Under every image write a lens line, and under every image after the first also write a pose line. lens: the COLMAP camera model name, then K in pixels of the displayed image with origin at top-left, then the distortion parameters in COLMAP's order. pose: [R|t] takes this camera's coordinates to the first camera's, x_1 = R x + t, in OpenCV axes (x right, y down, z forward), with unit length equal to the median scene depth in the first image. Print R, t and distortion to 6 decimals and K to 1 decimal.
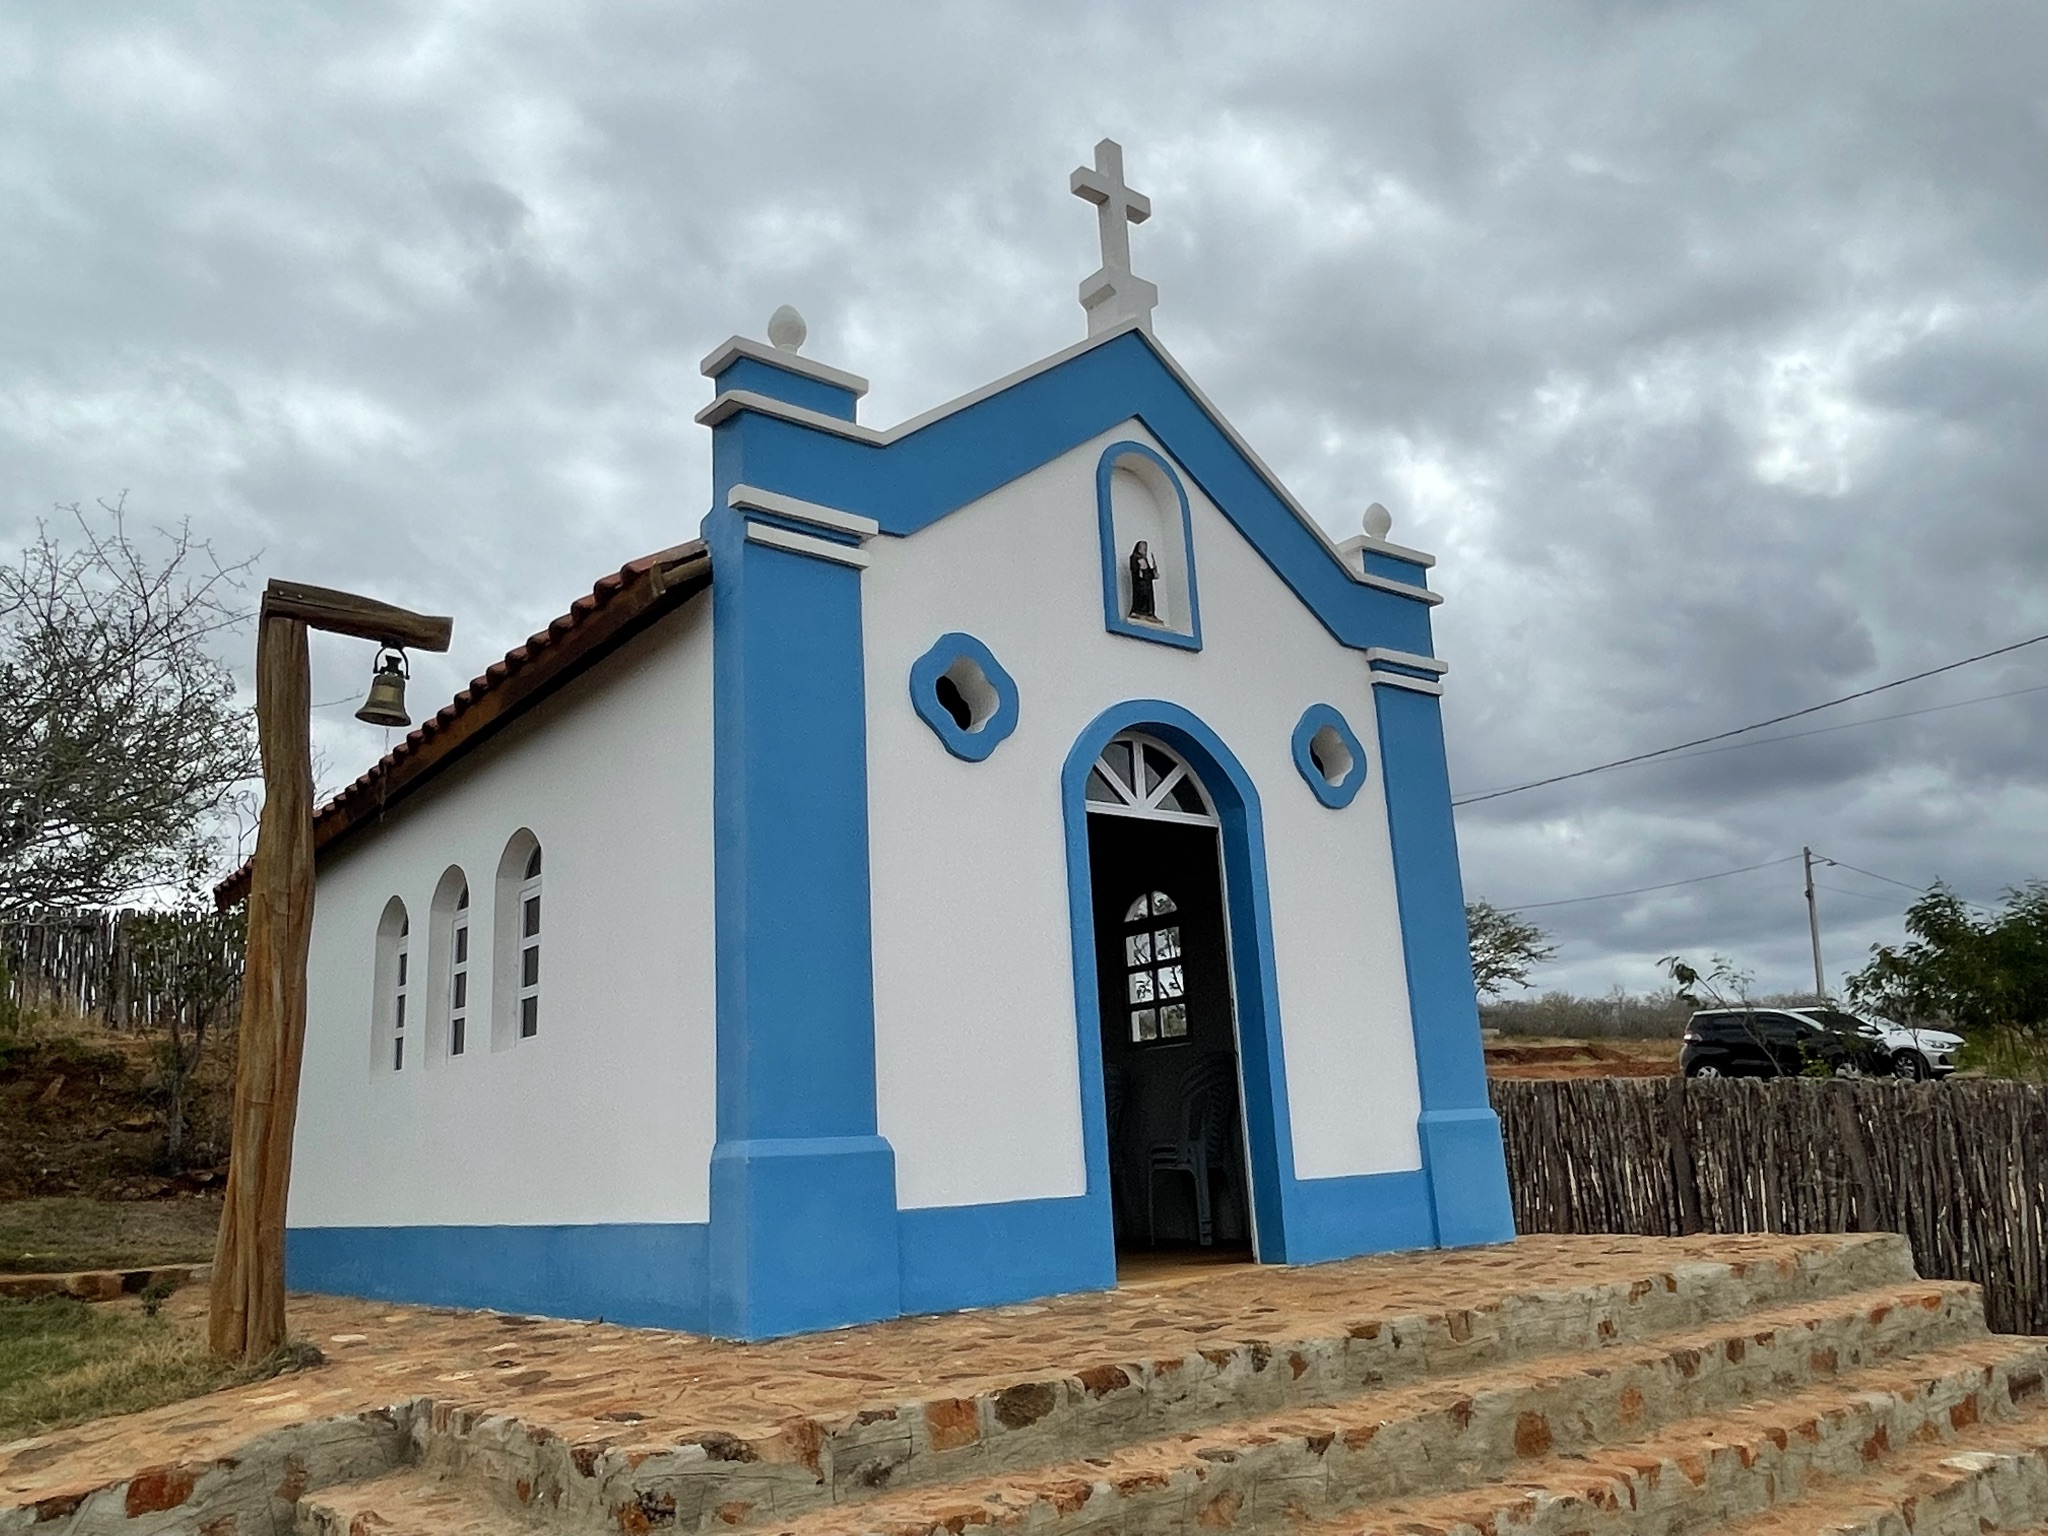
lens RADIAL K [[1542.6, 0, 1019.7], [0, 1542.6, 757.3], [0, 0, 1]] dist [-0.001789, -0.003510]
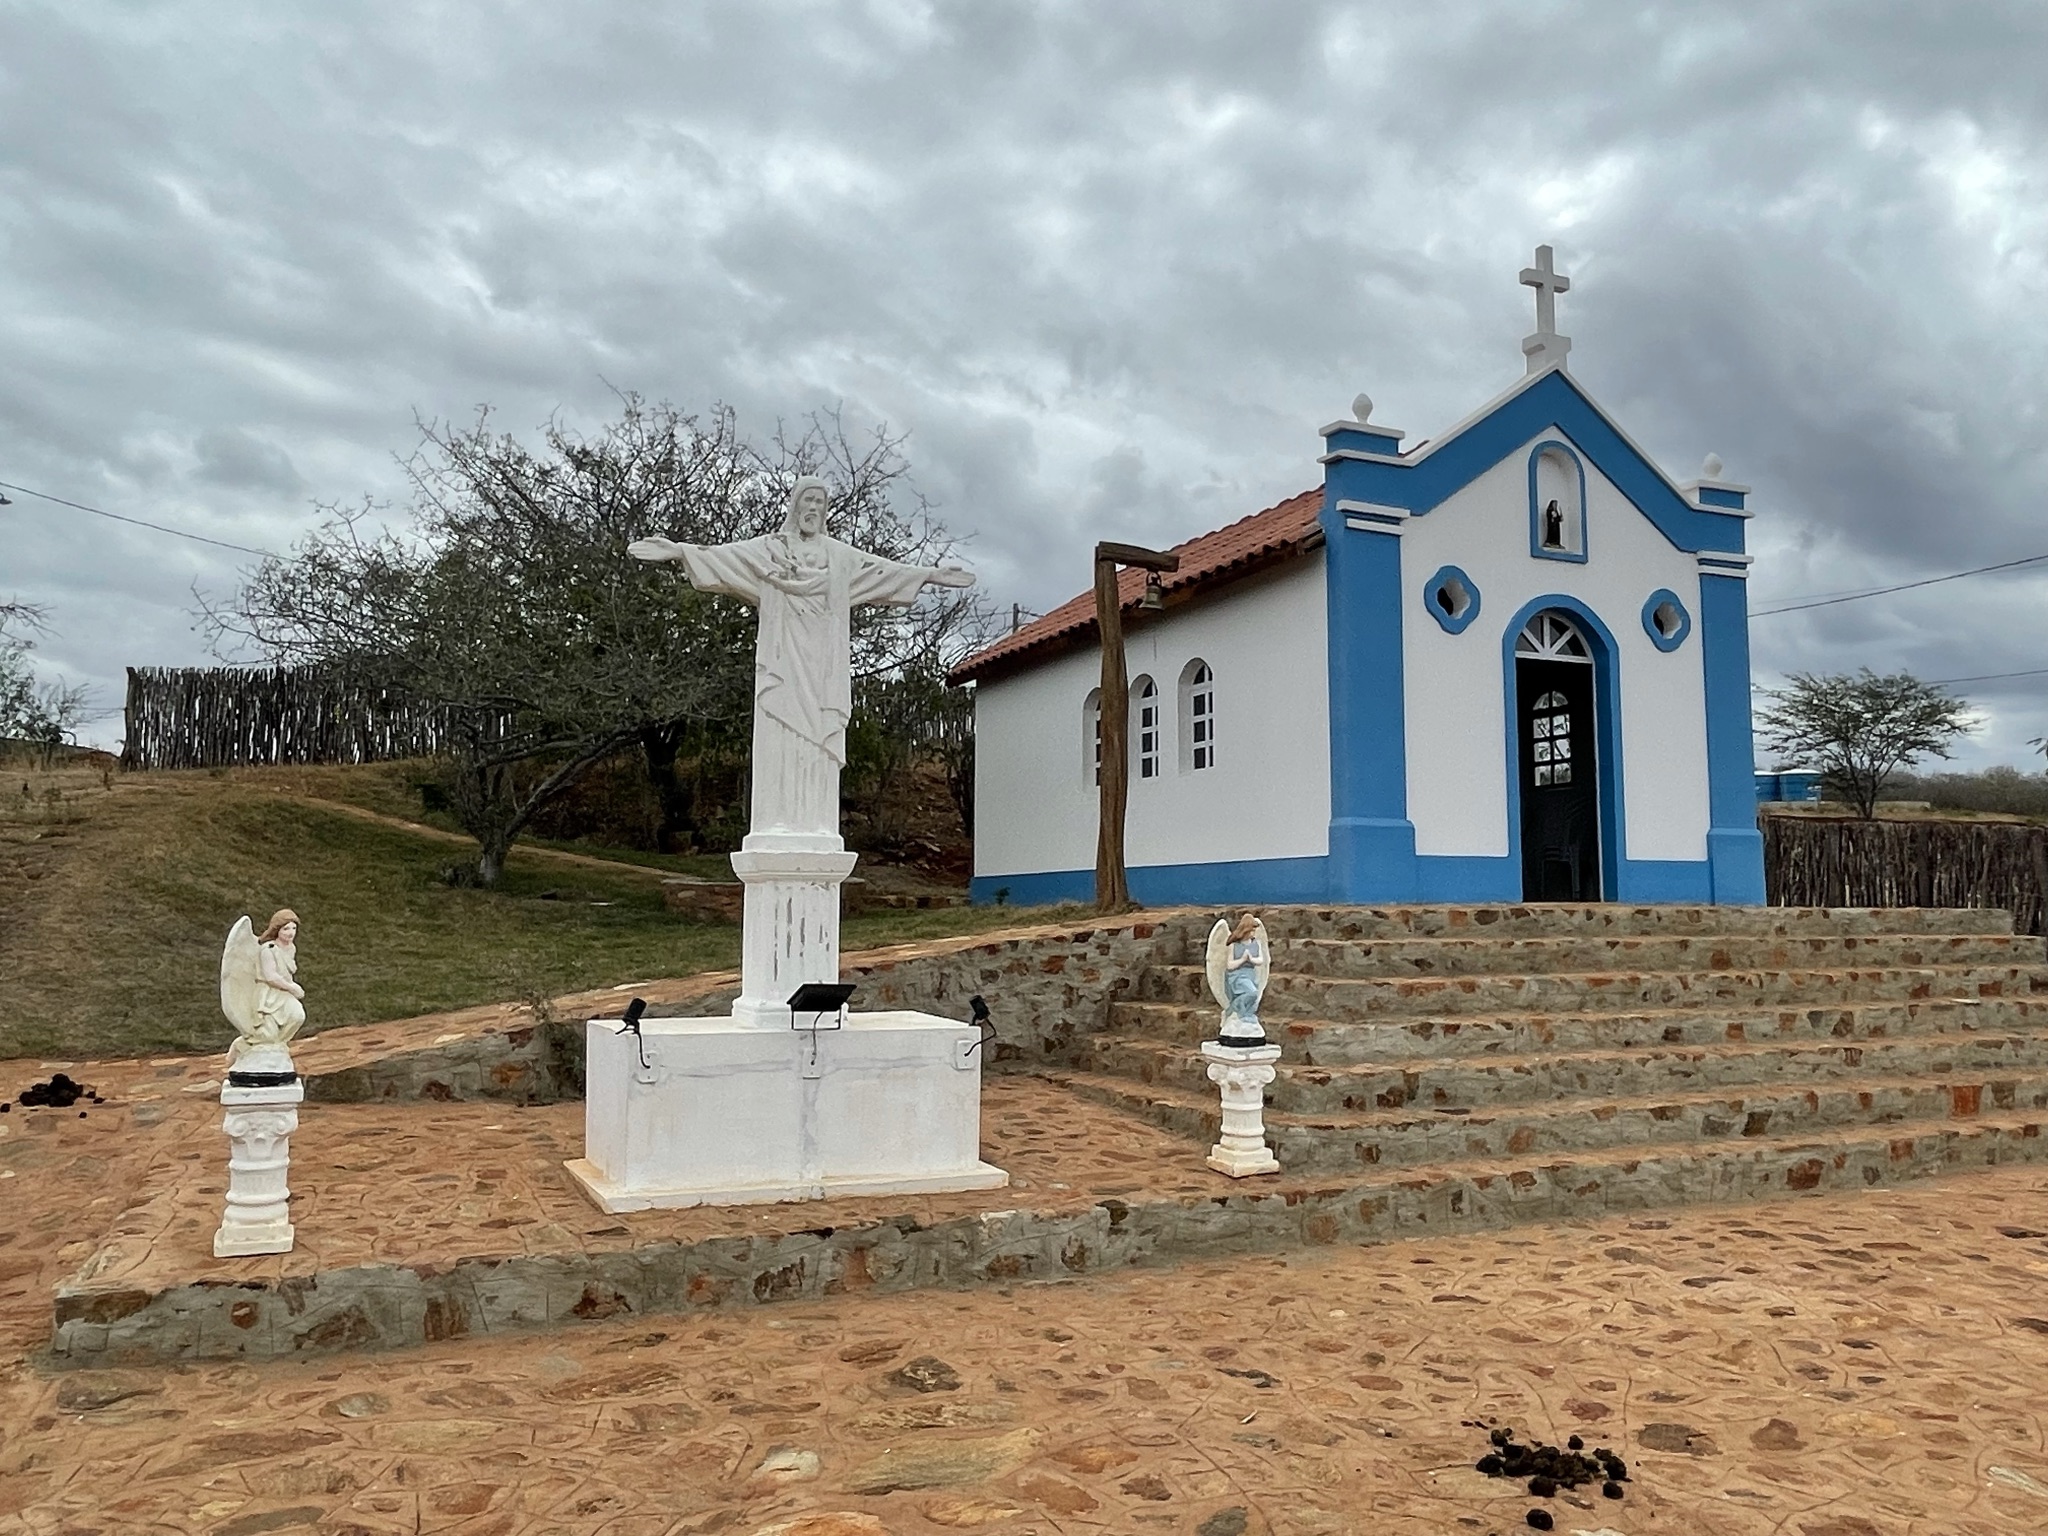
lens RADIAL K [[1542.6, 0, 1019.7], [0, 1542.6, 757.3], [0, 0, 1]] dist [-0.001789, -0.003510]
pose [[0.968734, 0.030910, -0.246168, -0.068895], [0.008806, 0.987300, 0.158625, -0.135759], [0.247945, -0.155834, 0.956159, -0.869724]]
